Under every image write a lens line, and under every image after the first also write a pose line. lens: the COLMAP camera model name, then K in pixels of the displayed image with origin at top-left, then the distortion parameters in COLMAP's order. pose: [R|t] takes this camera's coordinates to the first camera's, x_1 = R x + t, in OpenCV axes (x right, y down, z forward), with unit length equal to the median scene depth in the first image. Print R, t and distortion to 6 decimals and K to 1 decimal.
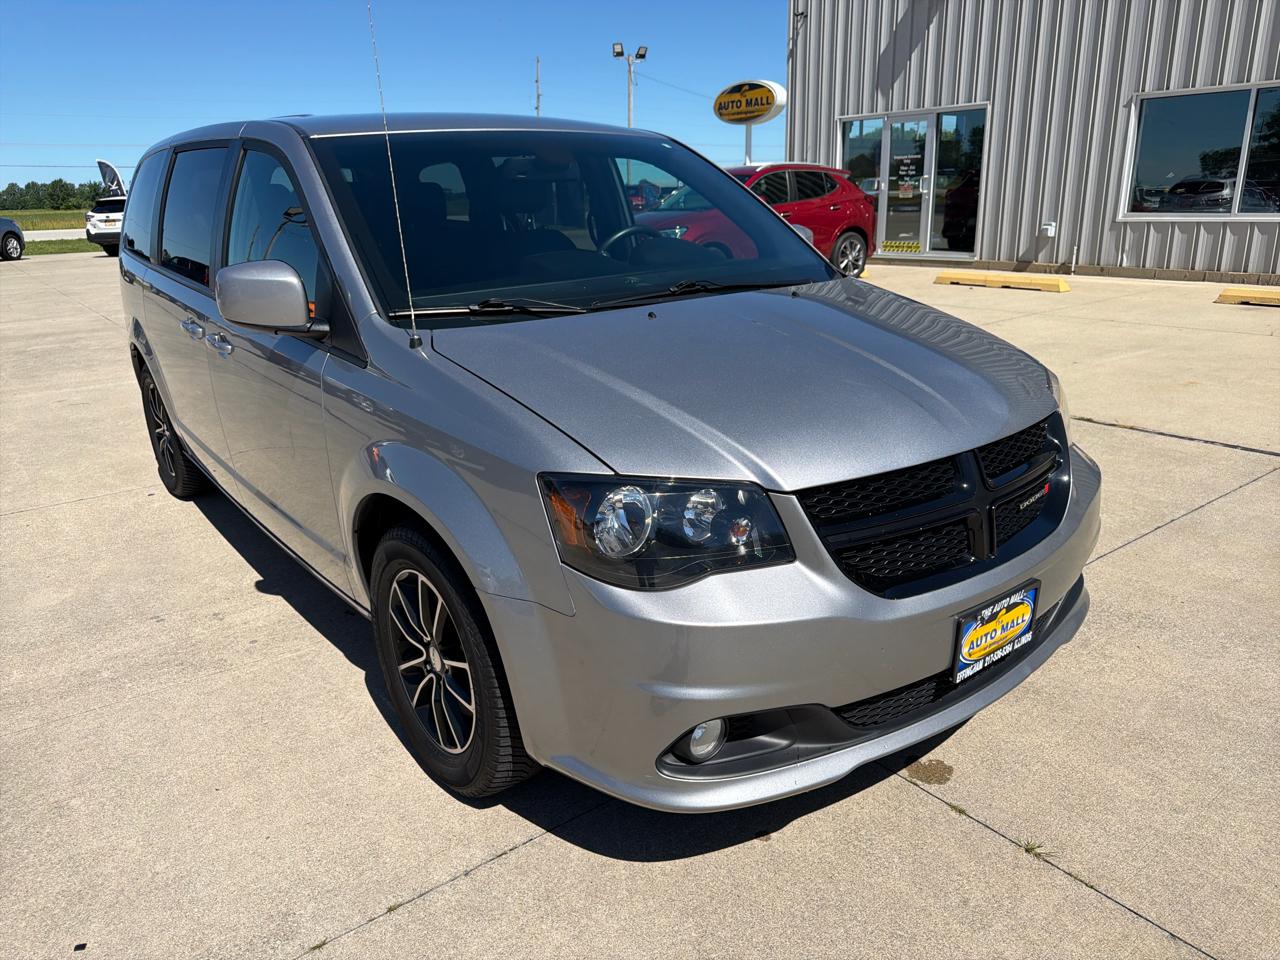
lens RADIAL K [[903.4, 0, 640.9], [0, 903.4, 483.5], [0, 0, 1]] dist [0.017532, -0.023148]
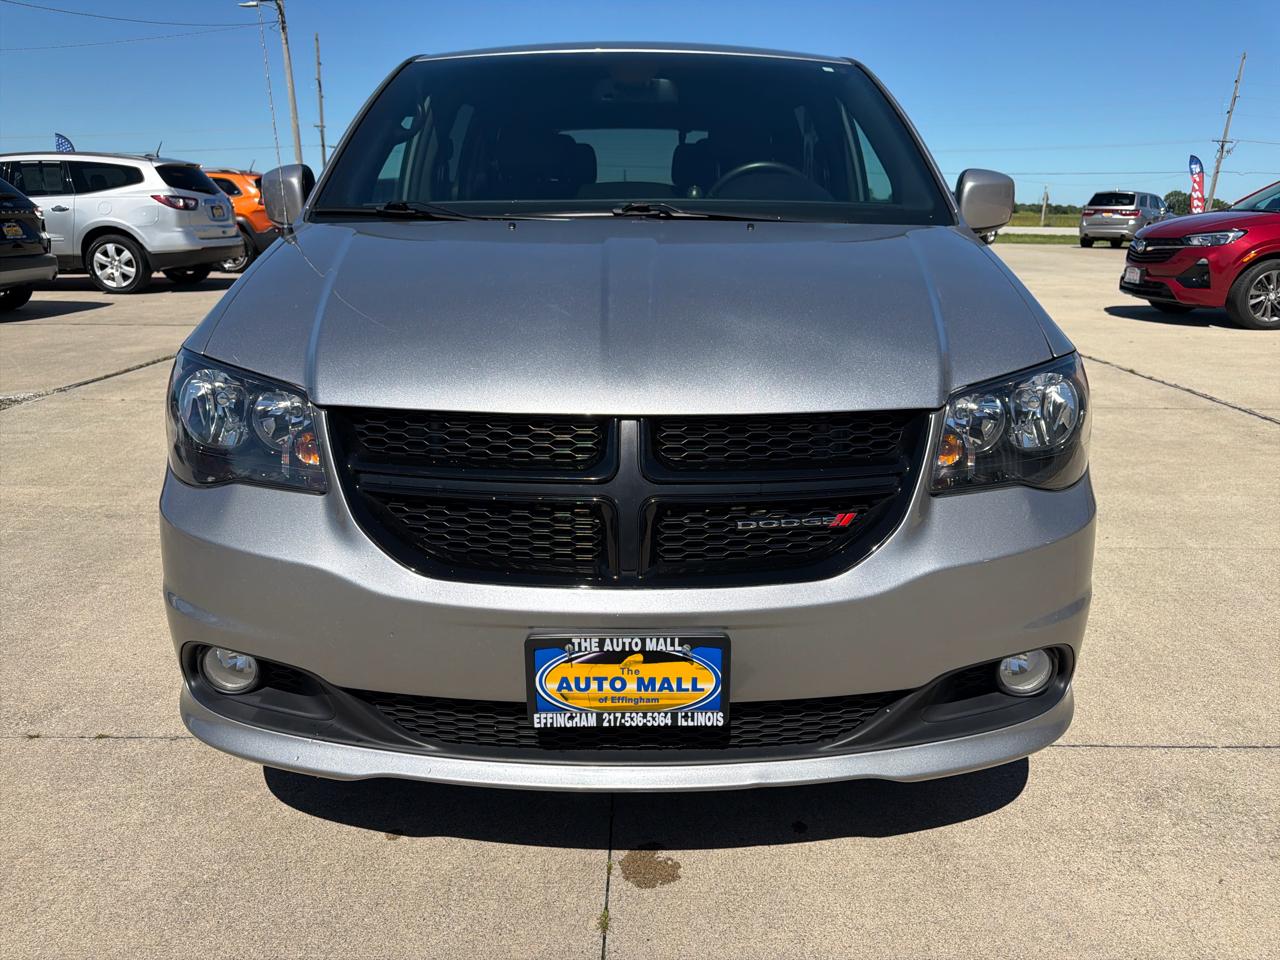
lens RADIAL K [[903.4, 0, 646.6], [0, 903.4, 489.3], [0, 0, 1]] dist [0.017532, -0.023148]
pose [[0.795197, 0.211581, -0.568239, 0.664448], [-0.216172, 0.974489, 0.060333, -0.020886], [0.566508, 0.074860, 0.820649, 0.381615]]
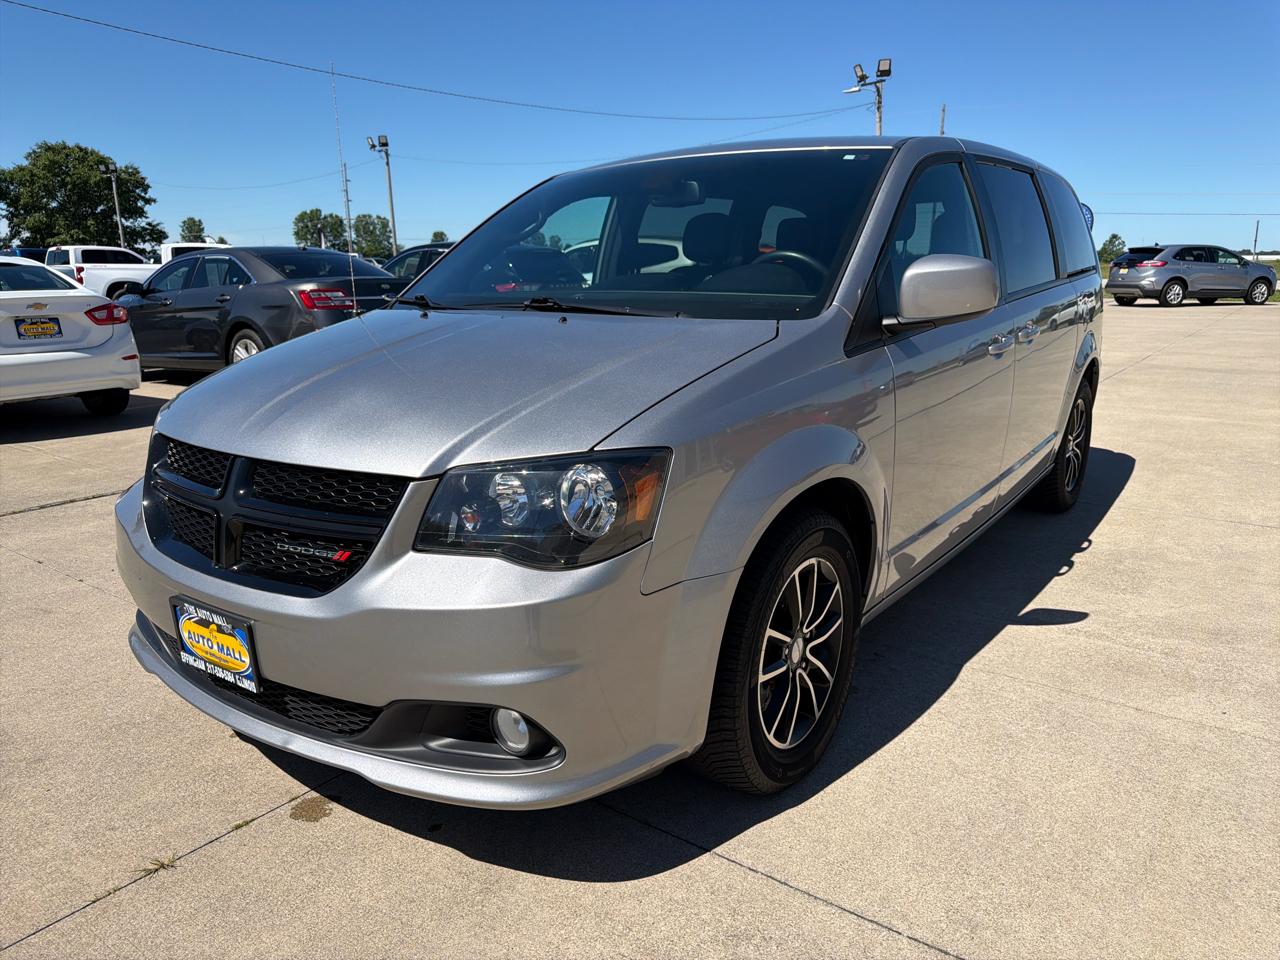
lens RADIAL K [[903.4, 0, 652.1], [0, 903.4, 481.5], [0, 0, 1]] dist [0.017532, -0.023148]
pose [[0.283251, 0.240955, -0.928283, 1.208501], [-0.289853, 0.944167, 0.156635, -0.252494], [0.914196, 0.224698, 0.337277, 0.927545]]
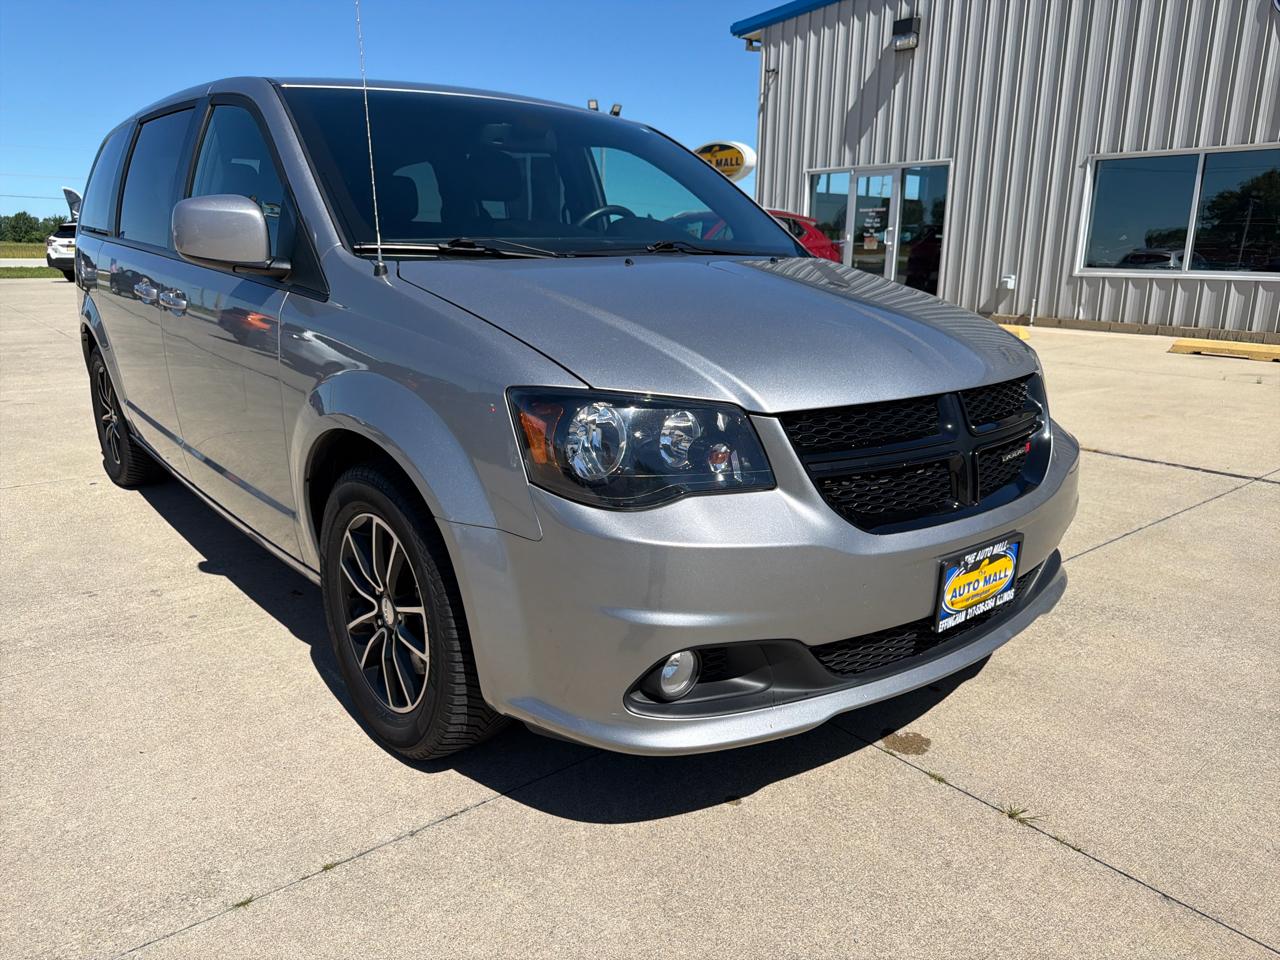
lens RADIAL K [[903.4, 0, 644.2], [0, 903.4, 481.2], [0, 0, 1]] dist [0.017532, -0.023148]
pose [[0.998607, 0.028810, 0.044208, -0.007378], [-0.025949, 0.997612, -0.064001, 0.110509], [-0.045946, 0.062765, 0.996970, 0.044119]]
